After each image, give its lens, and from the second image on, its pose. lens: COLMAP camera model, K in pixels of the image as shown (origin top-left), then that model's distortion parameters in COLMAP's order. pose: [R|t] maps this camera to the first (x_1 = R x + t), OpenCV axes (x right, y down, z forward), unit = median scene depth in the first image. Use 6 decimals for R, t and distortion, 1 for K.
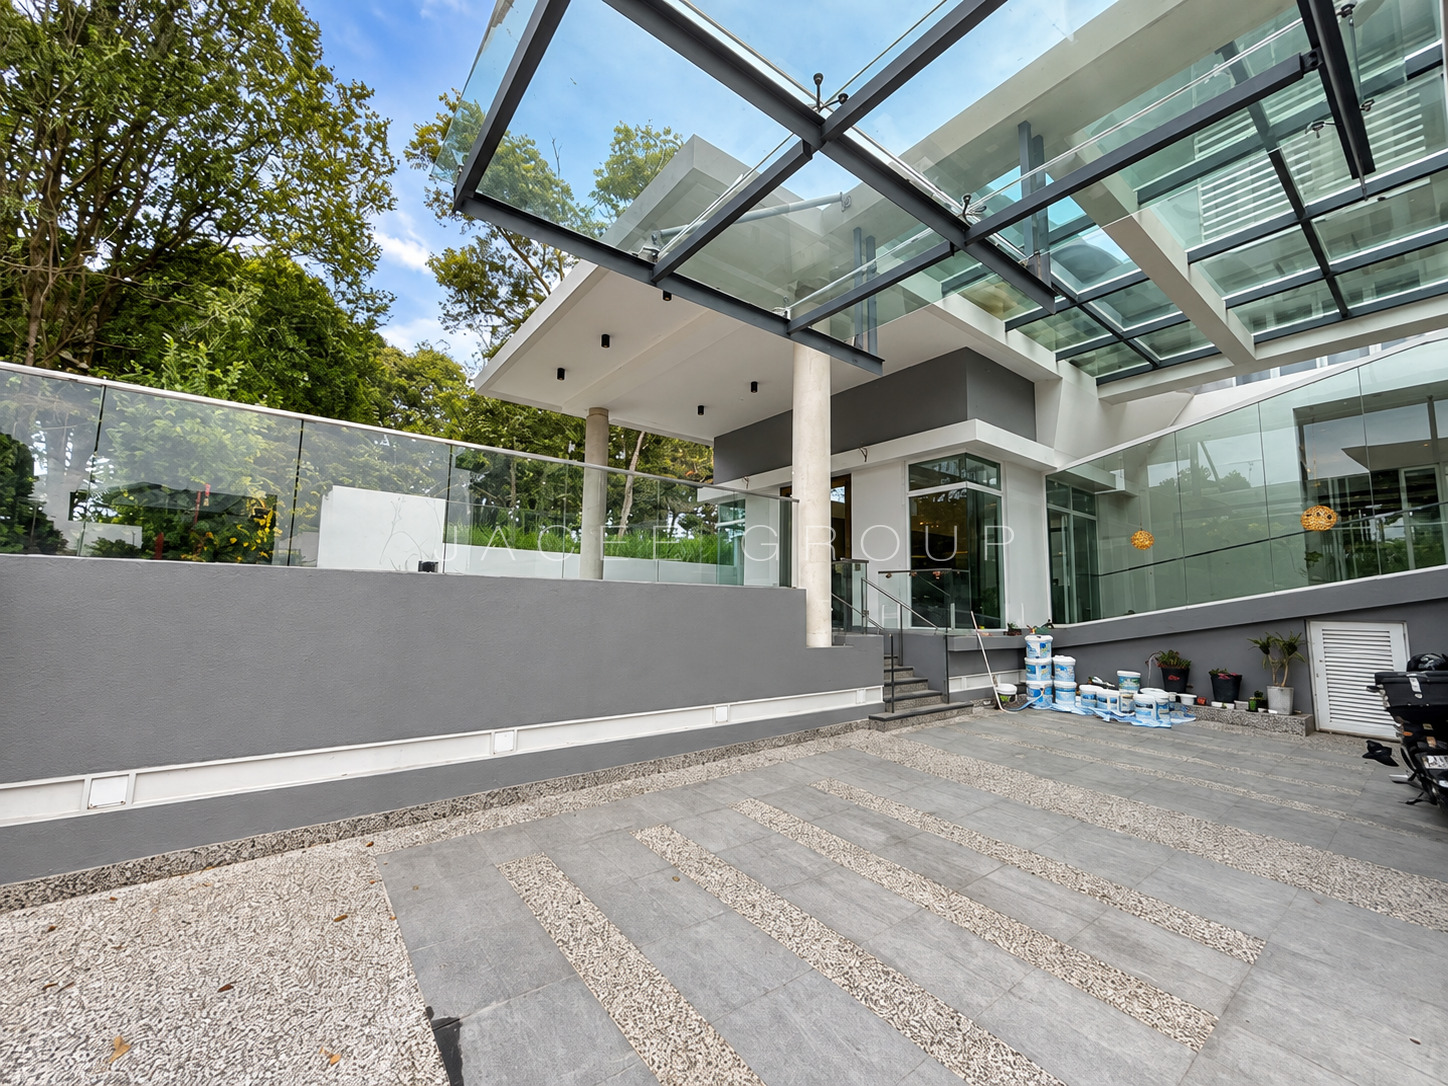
lens RADIAL K [[573.2, 0, 725.2], [0, 573.2, 546.1], [0, 0, 1]] dist [0.001768, 0.000194]
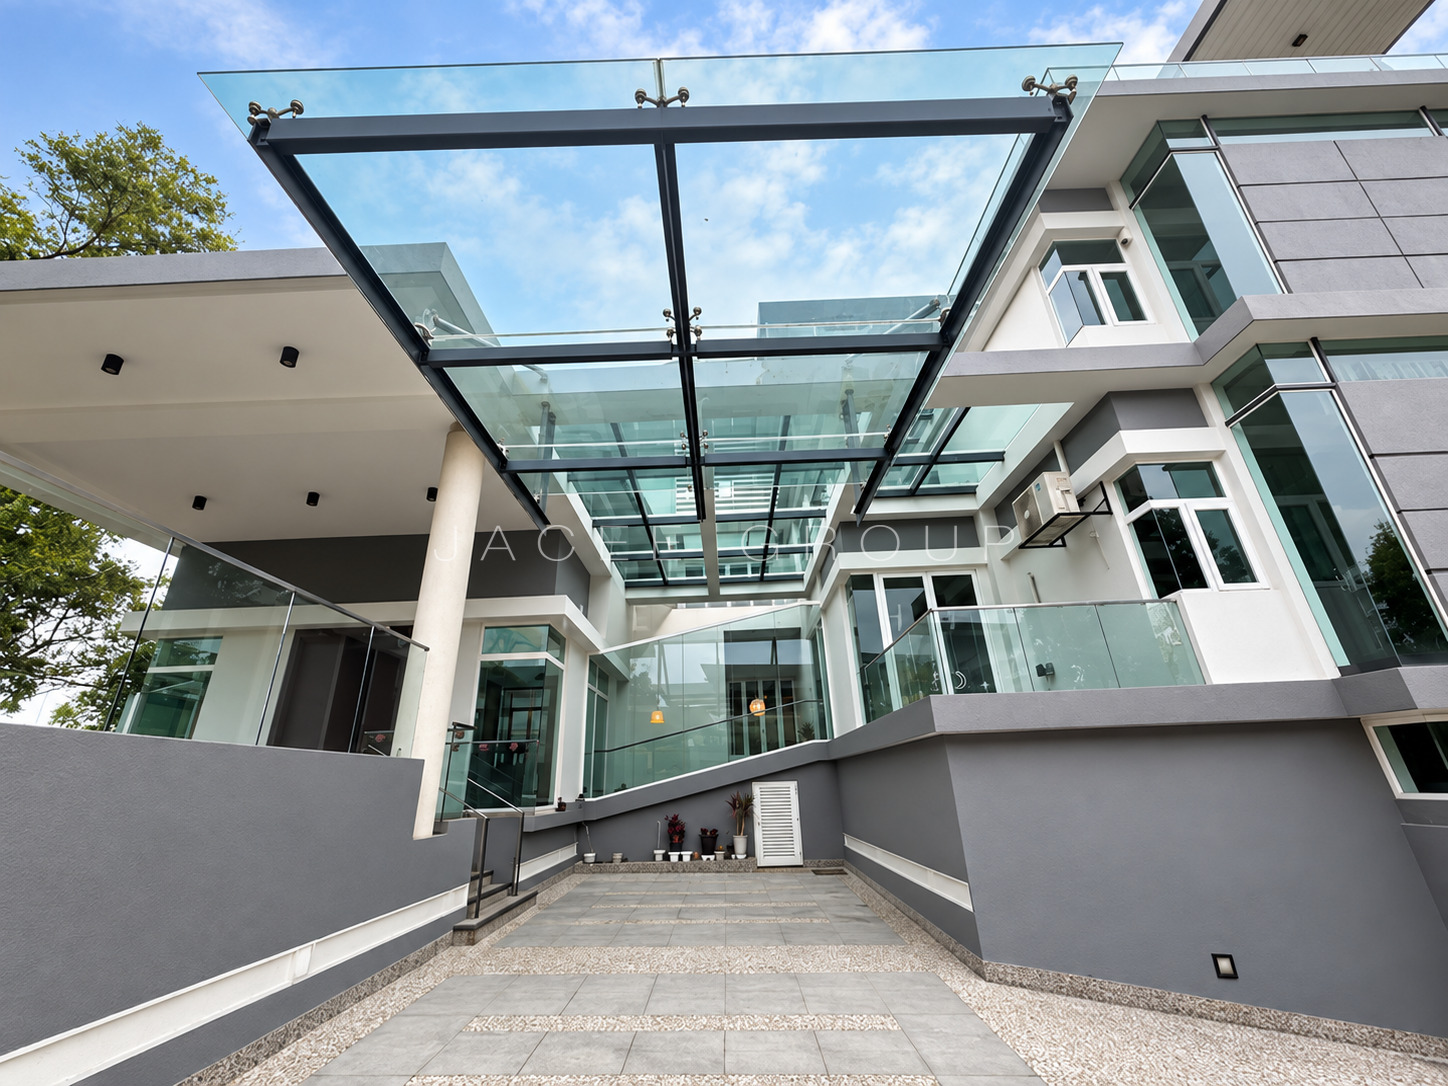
lens RADIAL K [[573.2, 0, 722.8], [0, 573.2, 535.7], [0, 0, 1]] dist [0.001768, 0.000194]
pose [[0.612437, 0.280166, 0.739207, -0.235061], [-0.029737, 0.942594, -0.332615, 0.029329], [-0.789960, 0.181724, 0.585611, 0.108448]]
